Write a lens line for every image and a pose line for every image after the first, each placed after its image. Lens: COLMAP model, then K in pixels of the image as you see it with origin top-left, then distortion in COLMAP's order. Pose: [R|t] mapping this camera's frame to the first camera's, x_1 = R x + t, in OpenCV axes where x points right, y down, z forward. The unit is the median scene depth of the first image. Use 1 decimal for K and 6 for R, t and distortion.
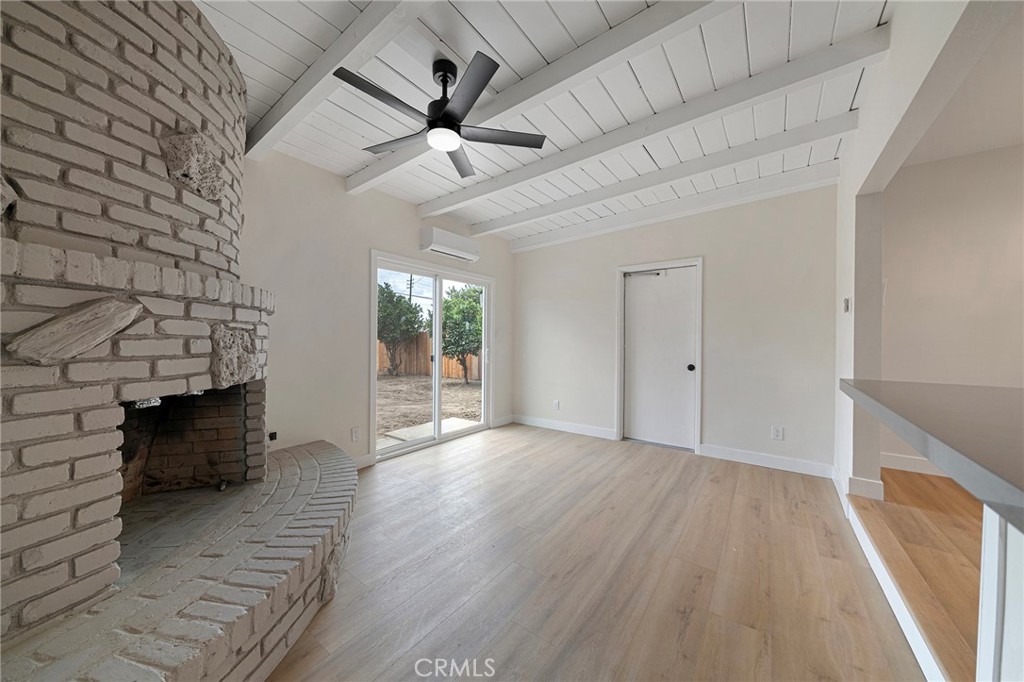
lens RADIAL K [[352.9, 0, 512.0], [0, 352.9, 341.0], [0, 0, 1]] dist [0.000365, 0.000005]
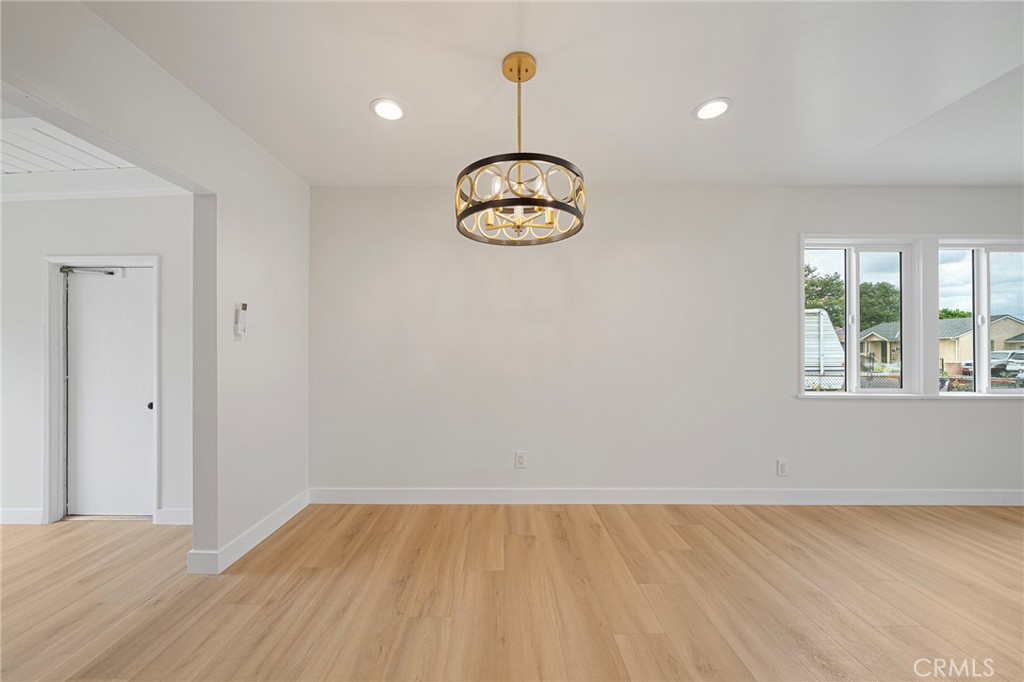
lens RADIAL K [[375.4, 0, 500.3], [0, 375.4, 346.3], [0, 0, 1]] dist [-0.000813, -0.000090]
pose [[0.812926, -0.006485, 0.582330, 1.310764], [0.008018, 0.999968, -0.000056, -0.084432], [-0.582311, 0.004715, 0.812952, -0.110283]]
